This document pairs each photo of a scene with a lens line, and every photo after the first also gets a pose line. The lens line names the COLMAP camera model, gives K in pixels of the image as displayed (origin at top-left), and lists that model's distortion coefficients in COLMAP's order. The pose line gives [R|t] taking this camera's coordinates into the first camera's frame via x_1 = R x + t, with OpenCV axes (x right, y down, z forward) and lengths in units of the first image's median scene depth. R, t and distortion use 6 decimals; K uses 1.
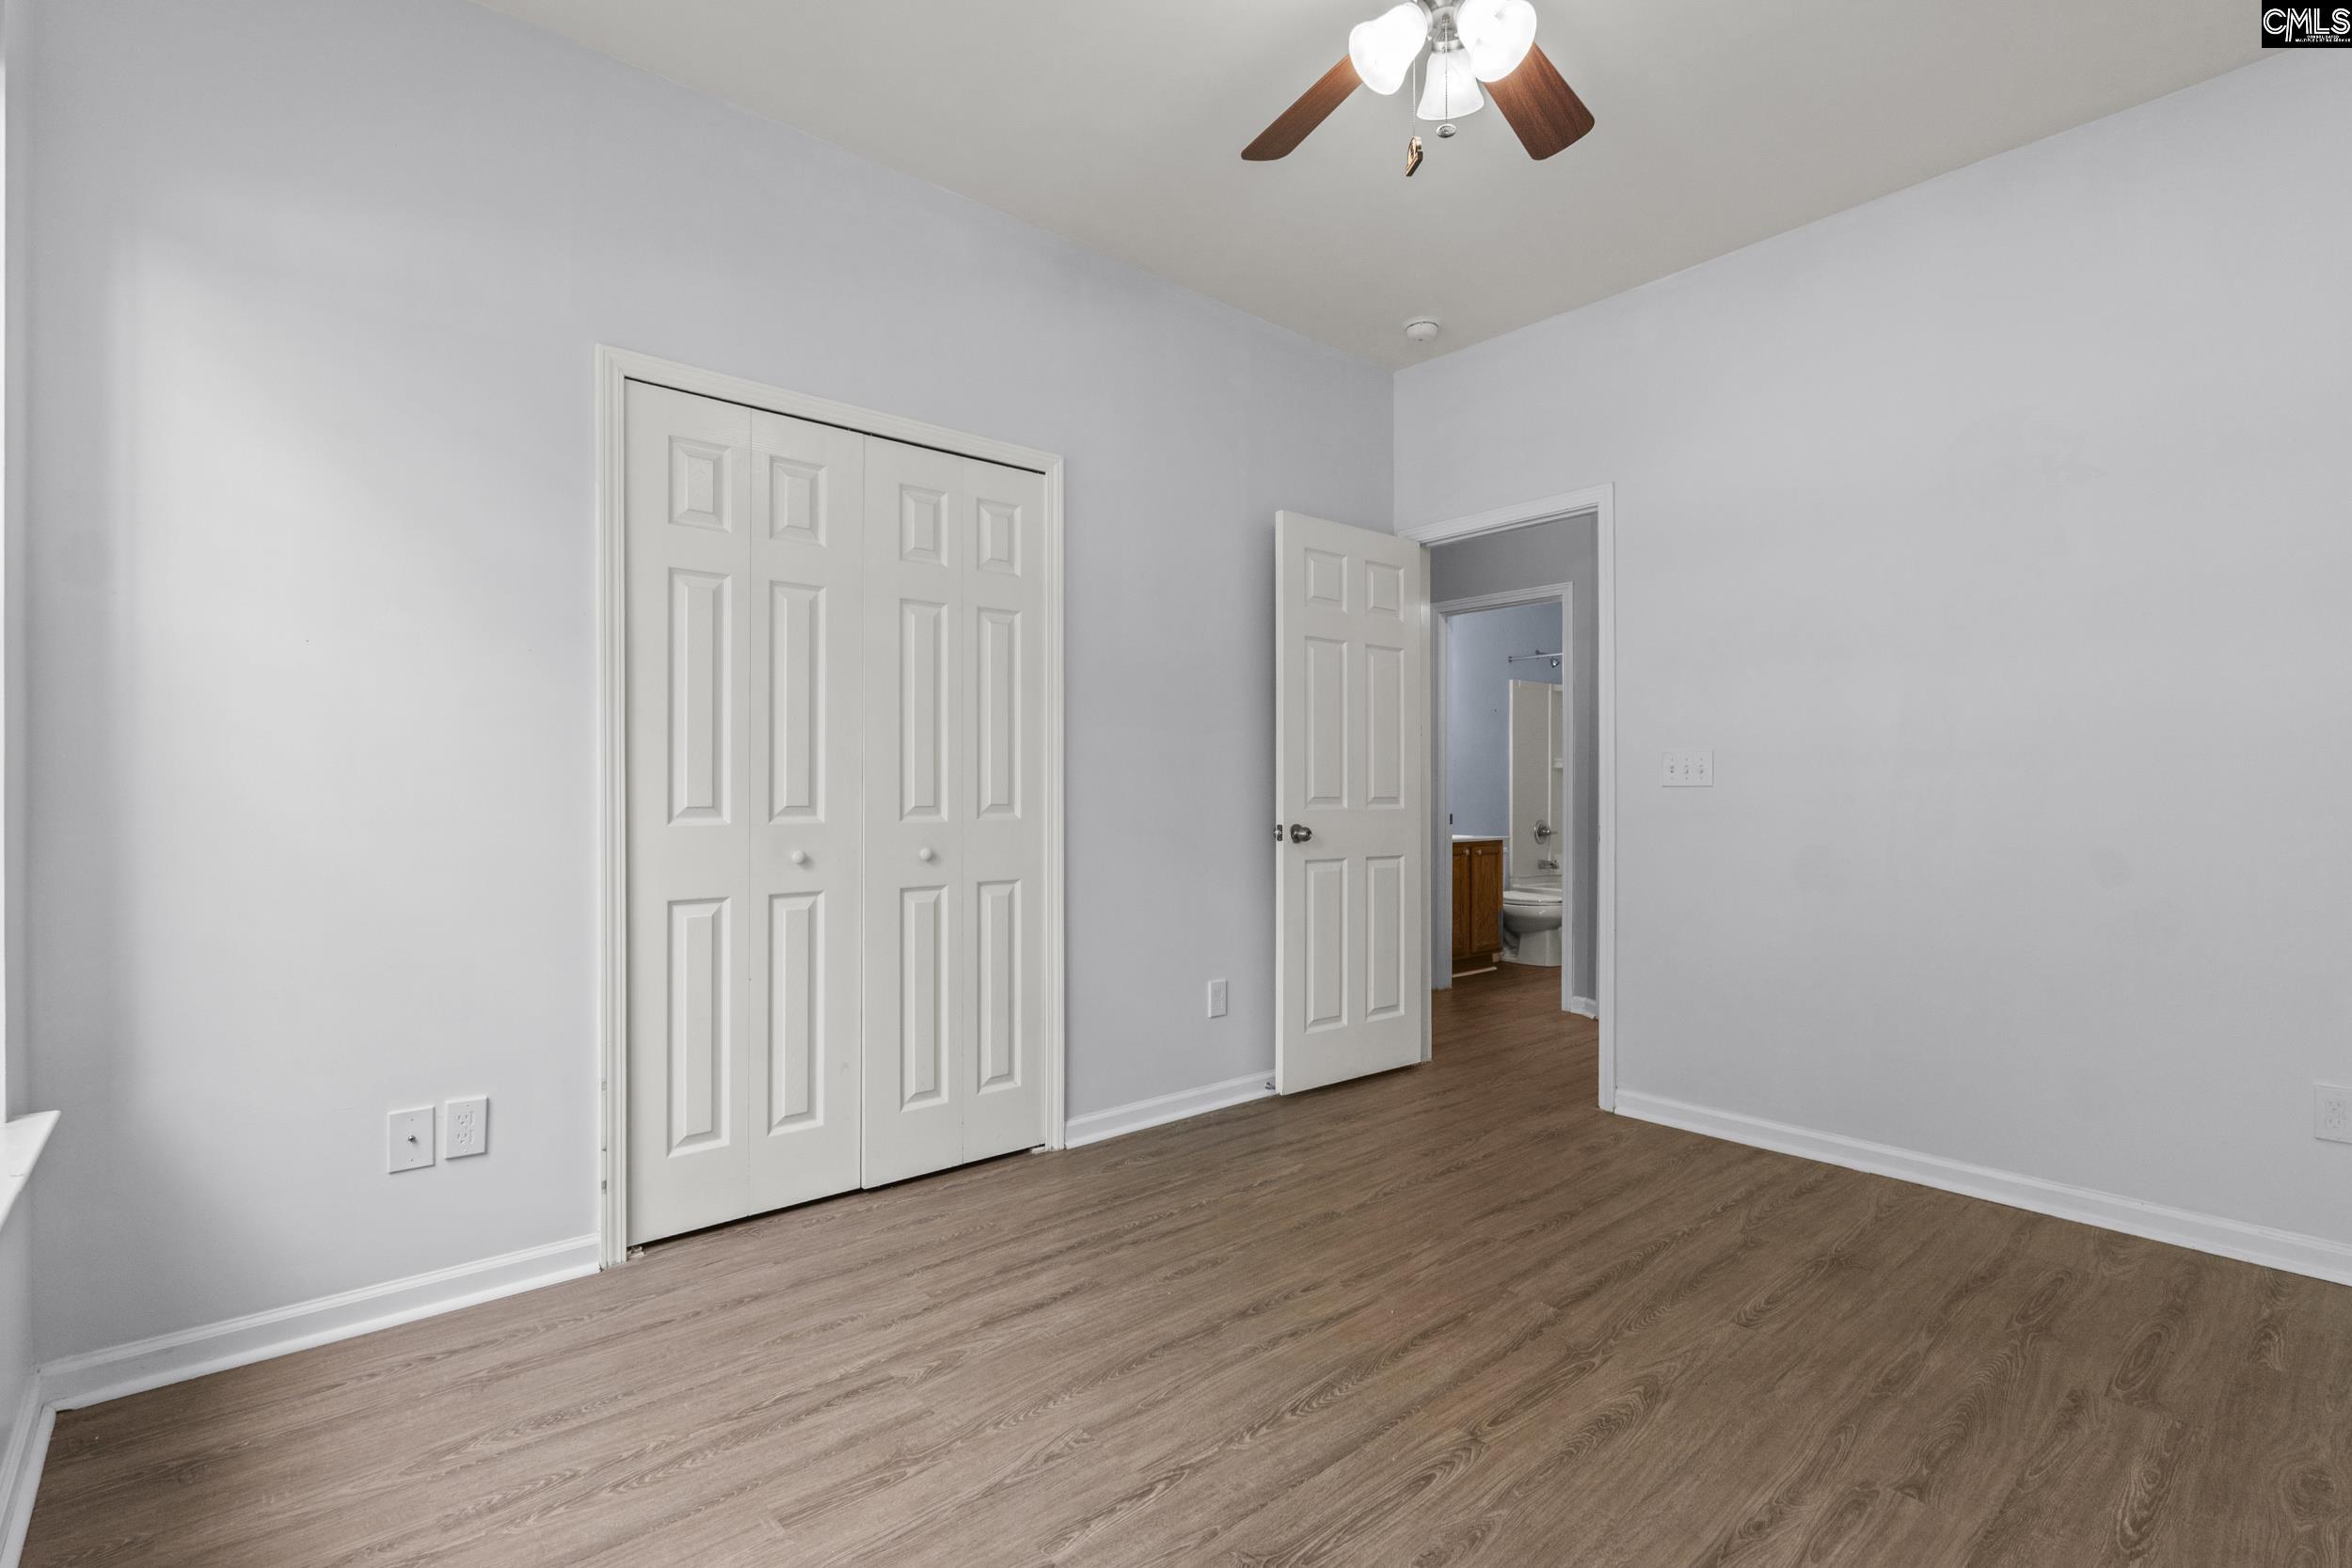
lens RADIAL K [[1083.2, 0, 1165.8], [0, 1083.2, 796.0], [0, 0, 1]] dist [-0.004775, 0.000472]
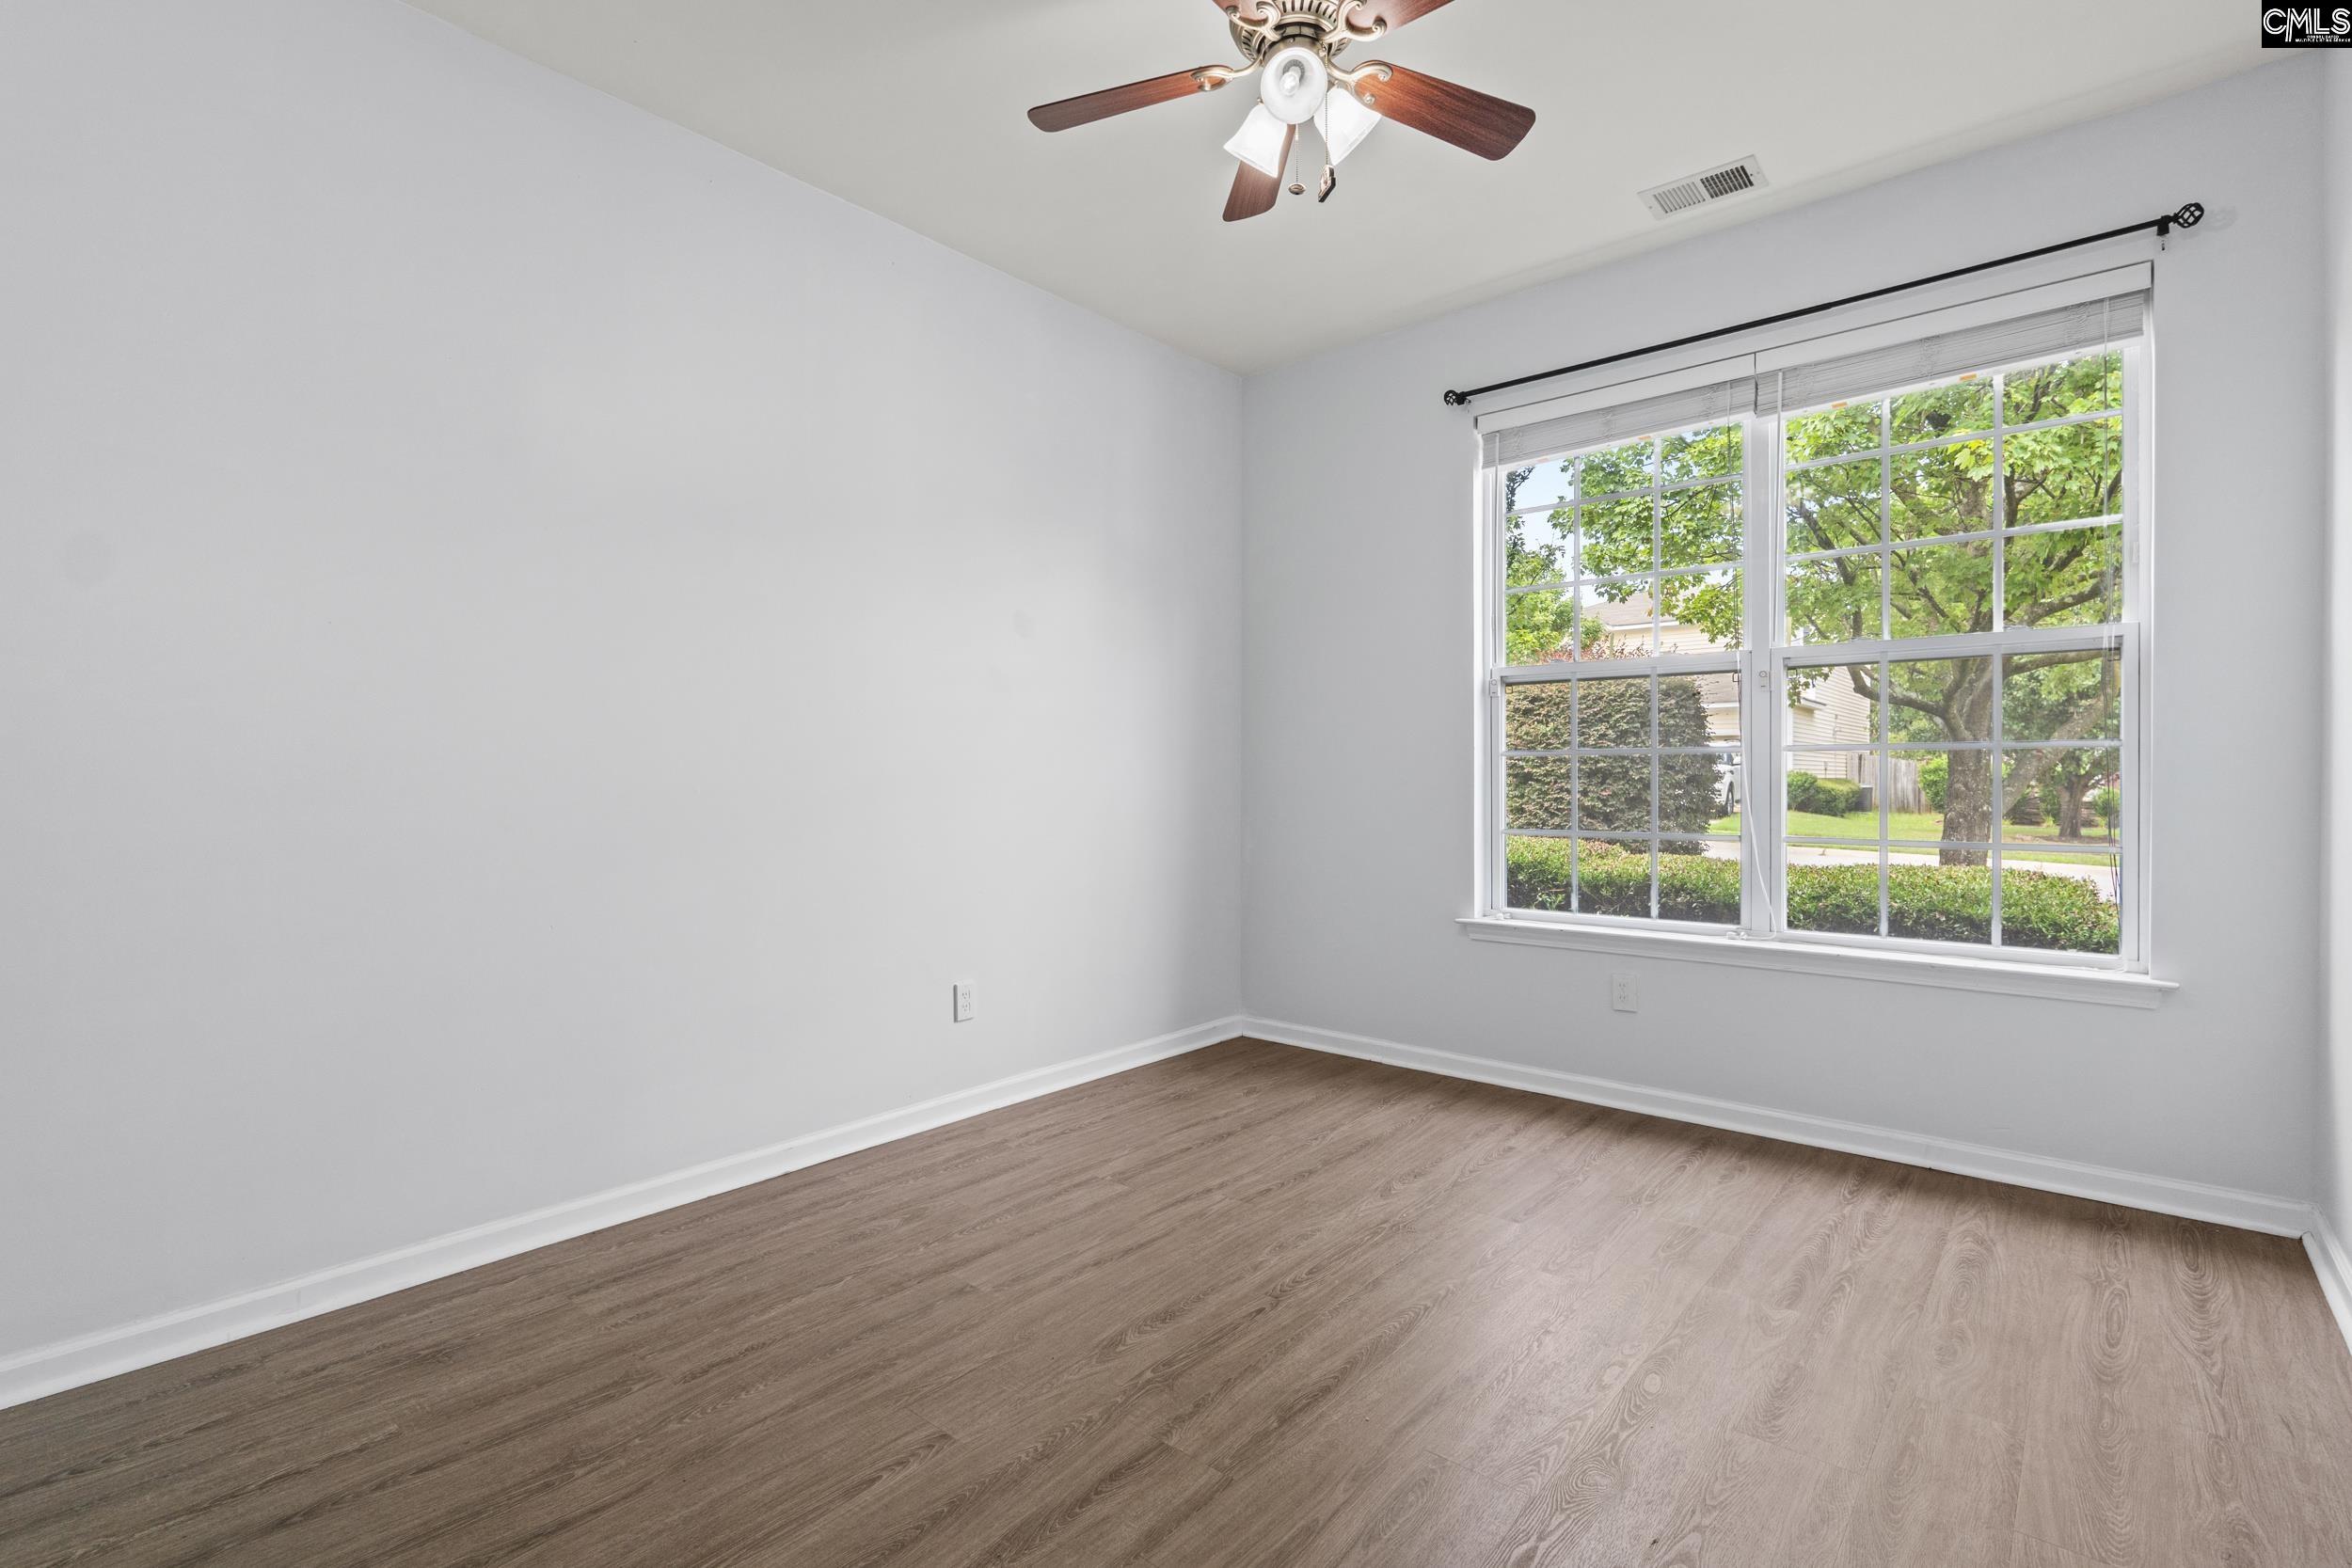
lens RADIAL K [[1083.2, 0, 1165.8], [0, 1083.2, 796.0], [0, 0, 1]] dist [-0.004775, 0.000472]
pose [[-0.989218, 0.003627, -0.146406, 0.512838], [0.001331, 0.999875, 0.015782, -0.003022], [0.146445, 0.015417, -0.989099, 1.909802]]
